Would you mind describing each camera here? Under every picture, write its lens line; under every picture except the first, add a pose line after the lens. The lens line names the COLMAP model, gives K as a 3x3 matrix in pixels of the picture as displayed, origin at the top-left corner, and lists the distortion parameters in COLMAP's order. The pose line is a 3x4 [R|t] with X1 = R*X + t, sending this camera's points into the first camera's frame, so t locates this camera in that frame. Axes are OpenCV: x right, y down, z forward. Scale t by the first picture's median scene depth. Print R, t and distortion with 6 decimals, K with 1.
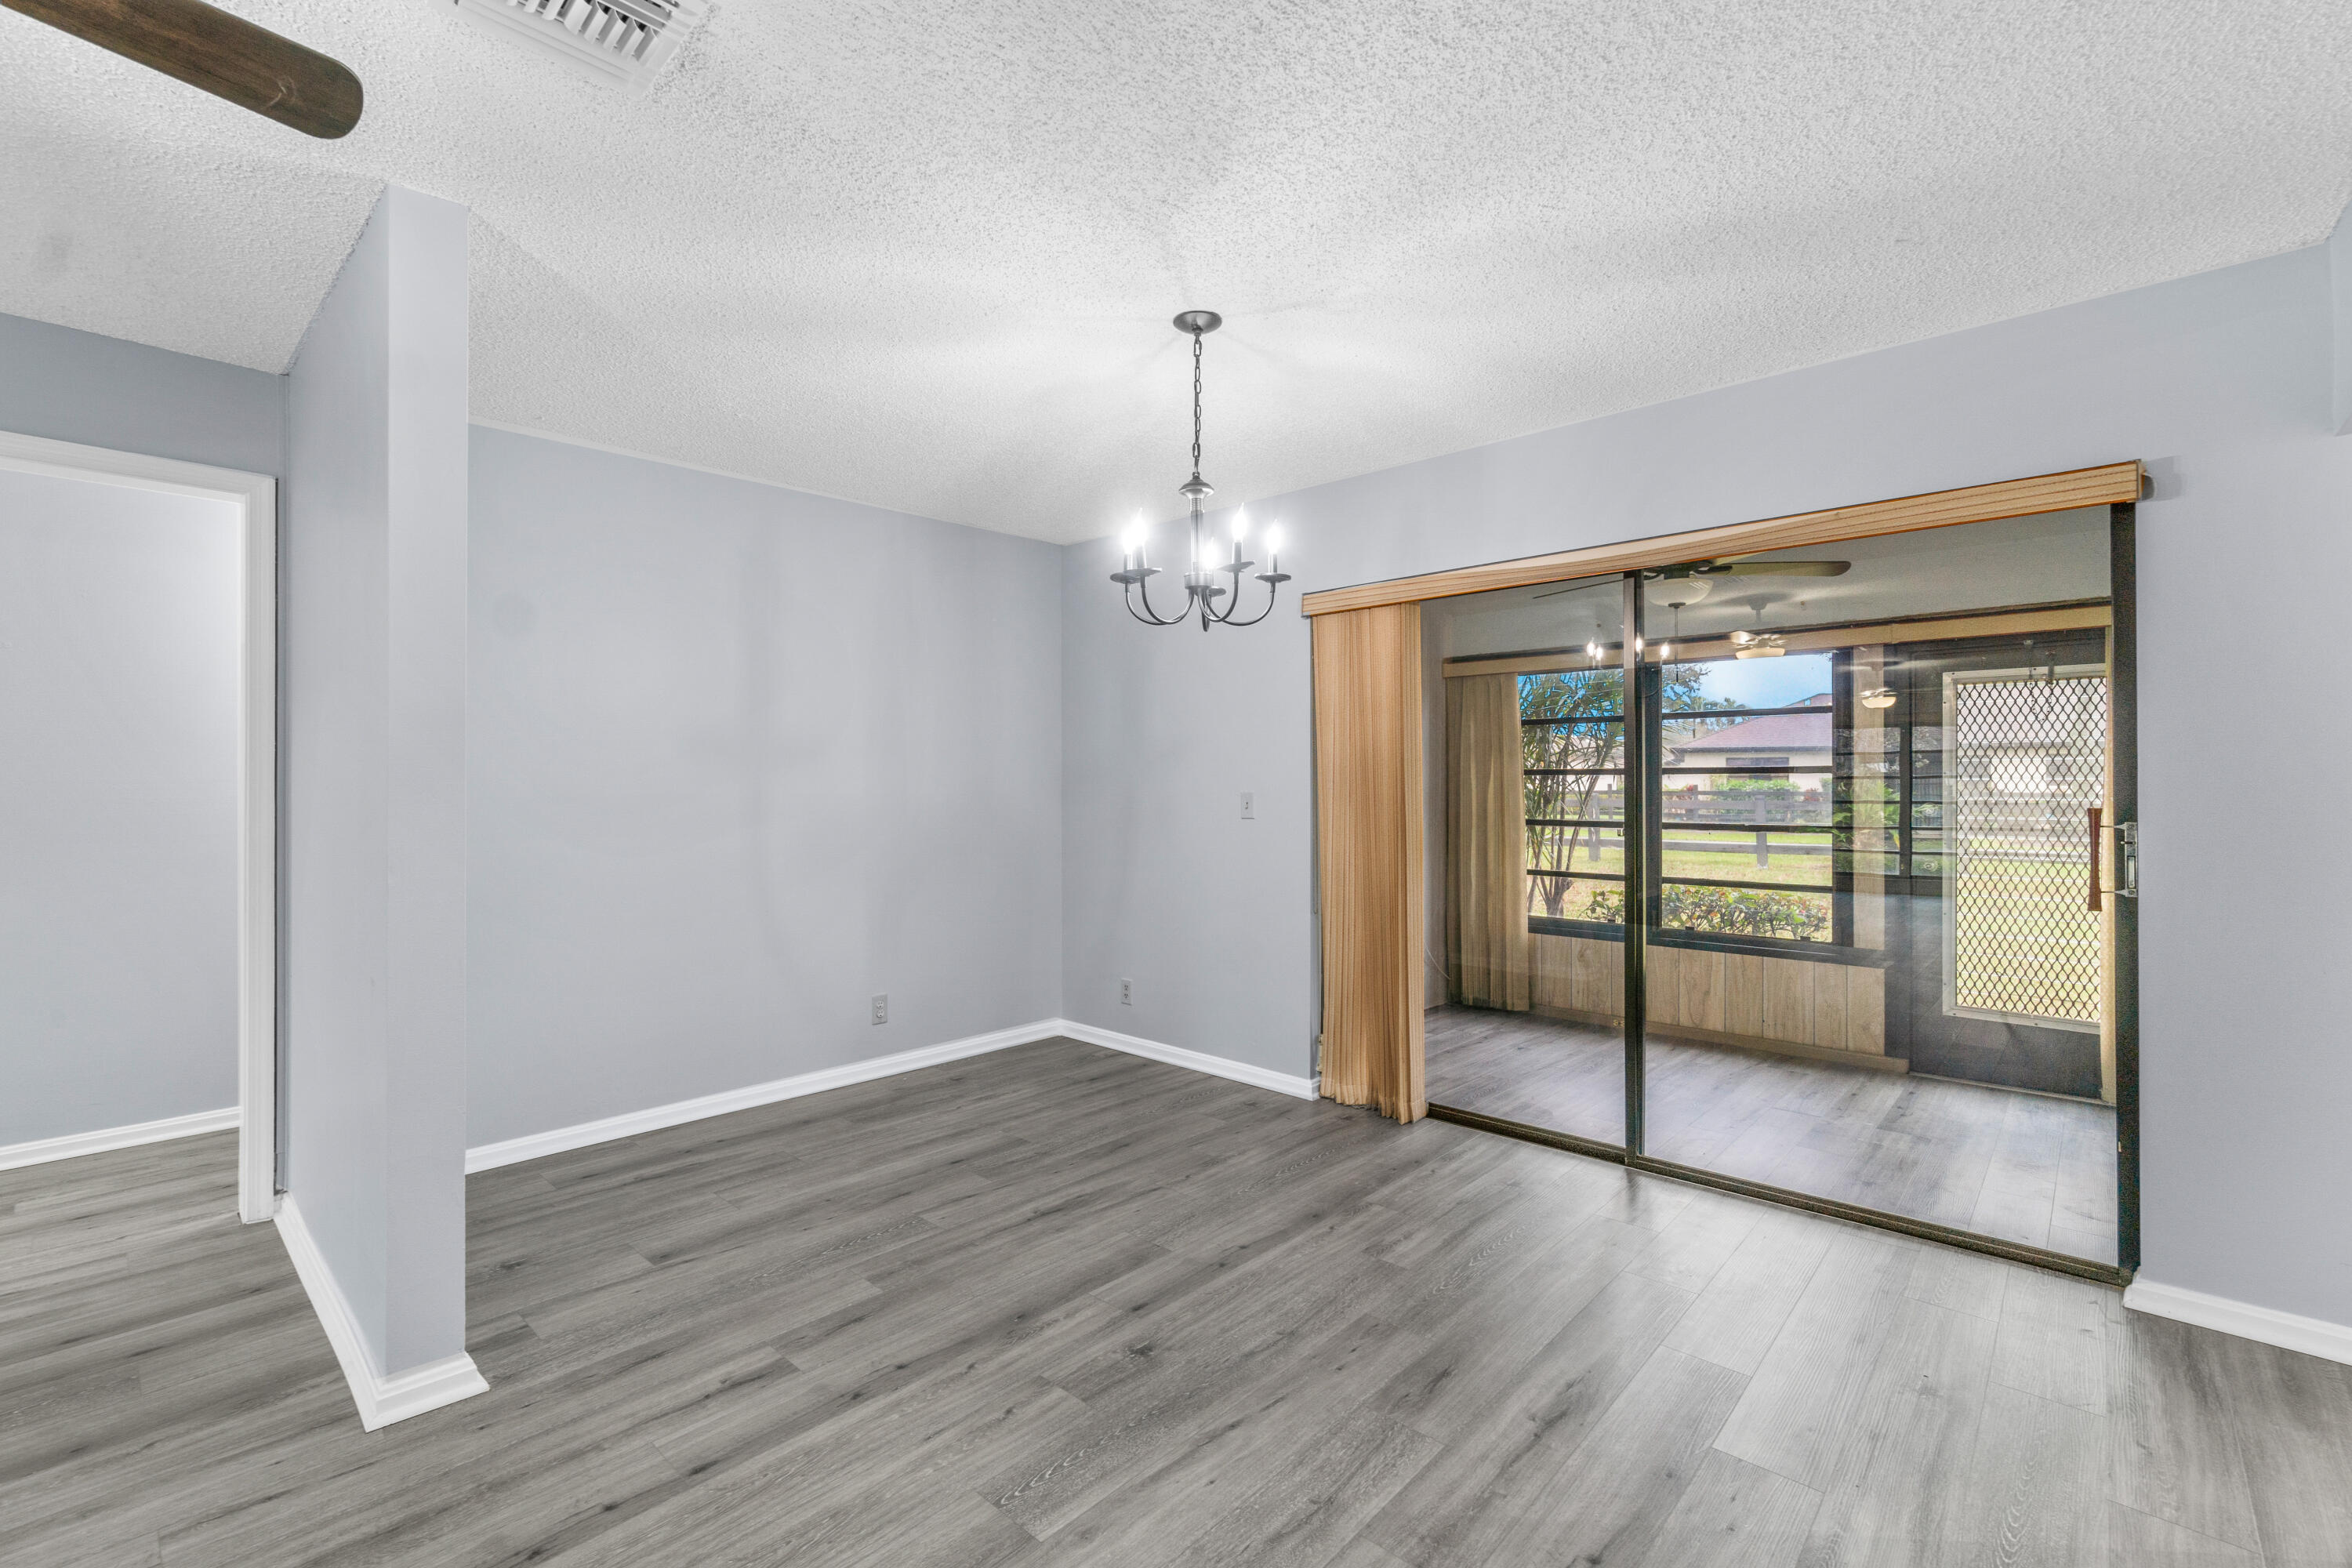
lens RADIAL K [[1016.6, 0, 1169.3], [0, 1016.6, 782.8], [0, 0, 1]] dist [-0.006973, 0.002601]
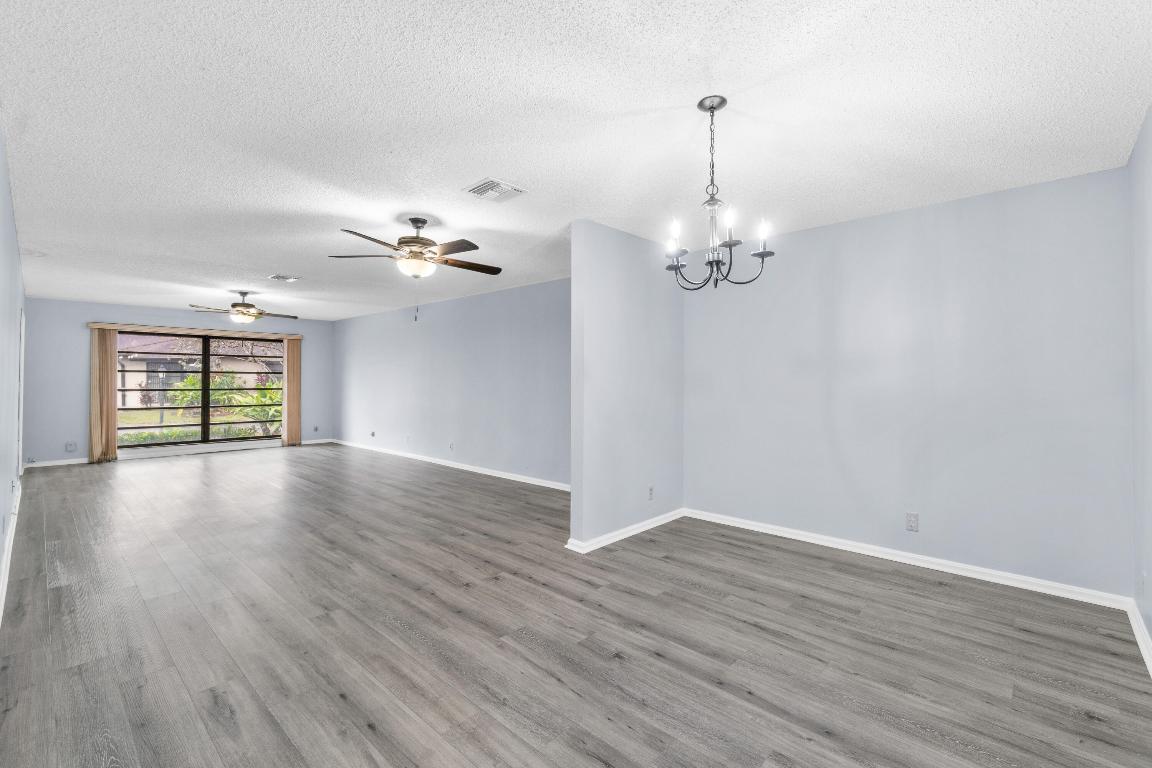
lens RADIAL K [[497.9, 0, 569.6], [0, 497.9, 382.1], [0, 0, 1]] dist [-0.006973, 0.002601]
pose [[-0.007297, 0.003186, -0.999968, 0.740706], [-0.002605, 0.999991, 0.003205, 0.001843], [0.999970, 0.002628, -0.007289, 0.687136]]
